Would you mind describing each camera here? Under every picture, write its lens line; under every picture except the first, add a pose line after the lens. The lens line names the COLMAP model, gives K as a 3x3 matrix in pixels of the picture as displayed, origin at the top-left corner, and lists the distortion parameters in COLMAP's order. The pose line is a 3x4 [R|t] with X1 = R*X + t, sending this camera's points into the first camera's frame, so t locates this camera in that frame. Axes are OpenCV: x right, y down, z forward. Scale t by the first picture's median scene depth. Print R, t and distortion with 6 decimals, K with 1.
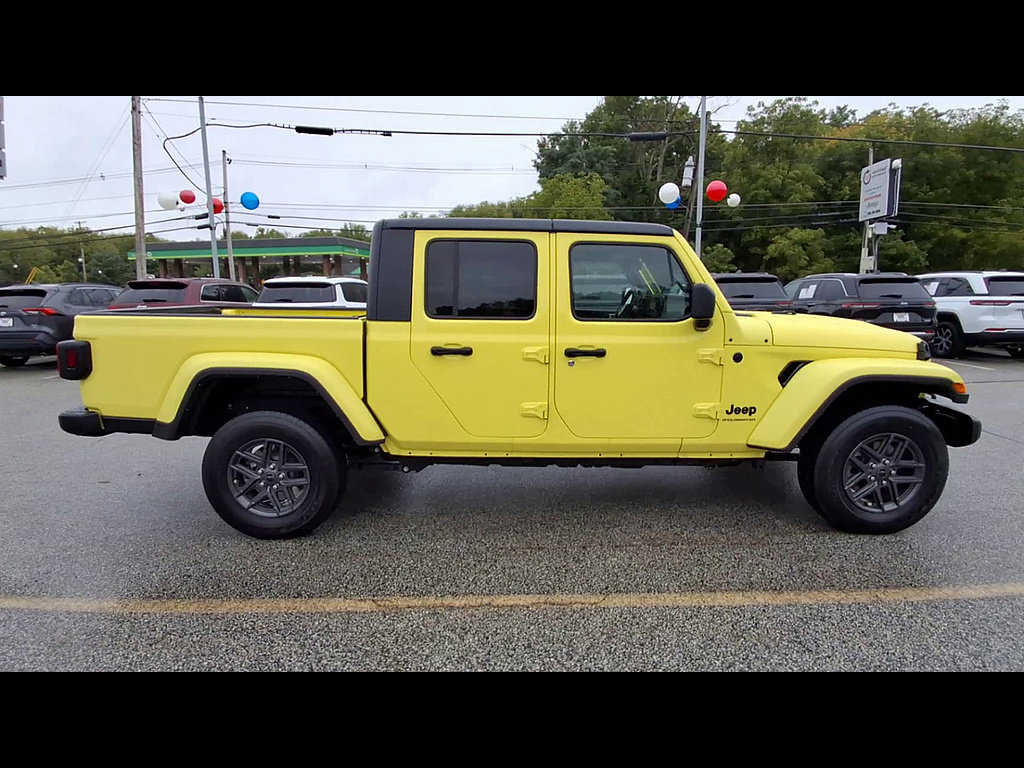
lens RADIAL K [[499.7, 0, 511.8], [0, 499.7, 378.2], [0, 0, 1]] dist [-0.003407, -0.000226]
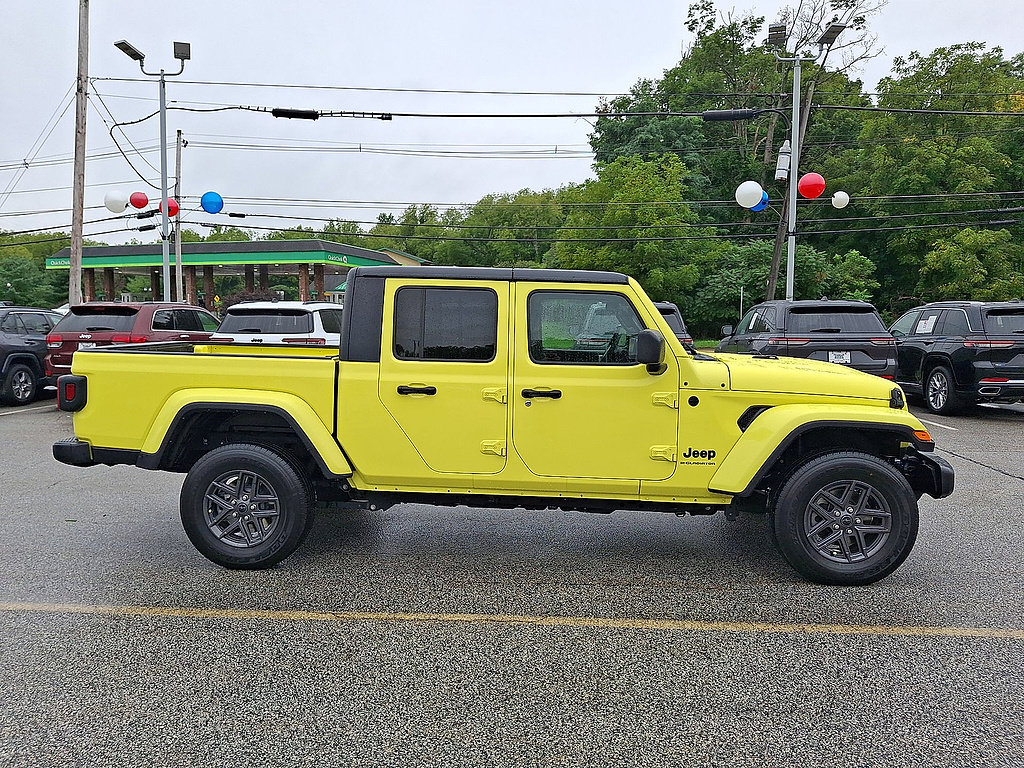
lens RADIAL K [[712.3, 0, 512.0], [0, 712.3, 384.0], [0, 0, 1]] dist [0.010406, -0.001804]
pose [[0.997854, 0.015577, -0.063591, 0.169207], [-0.020261, 0.997076, -0.073687, 0.037607], [0.062257, 0.074817, 0.995252, -0.470210]]
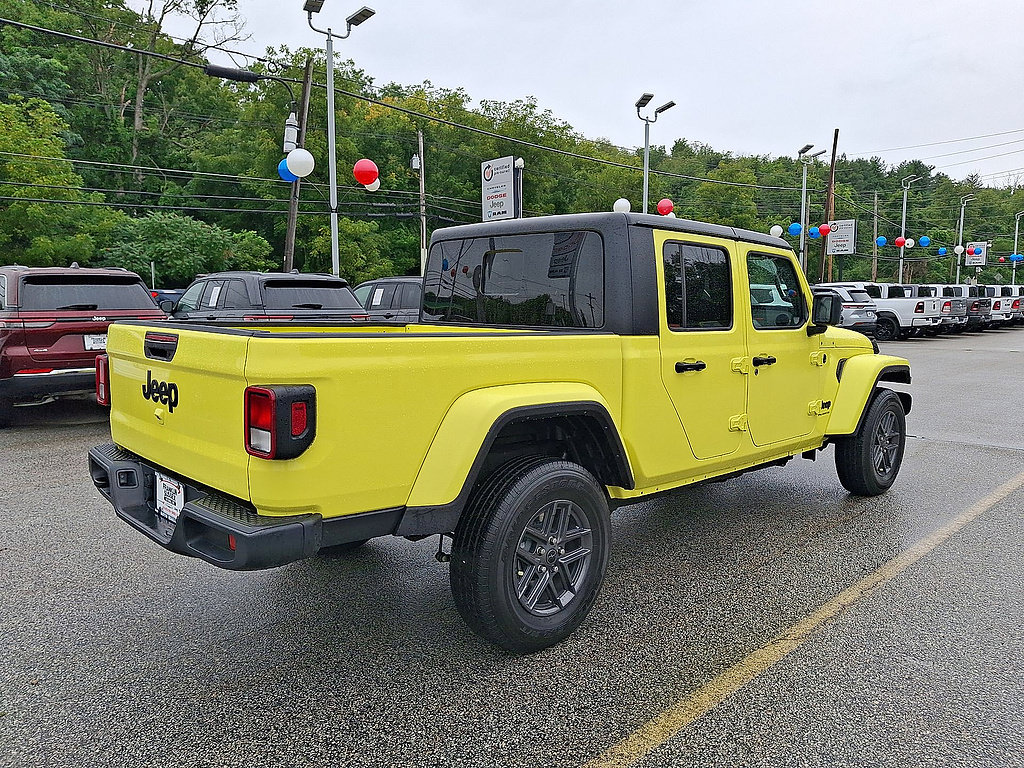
lens RADIAL K [[723.8, 0, 512.0], [0, 723.8, 384.0], [0, 0, 1]] dist [0.041942, -0.077708]
pose [[0.730872, -0.071175, 0.678793, -1.192425], [0.106768, 0.994226, -0.010710, -0.041609], [-0.674112, 0.080301, 0.734251, 0.259850]]
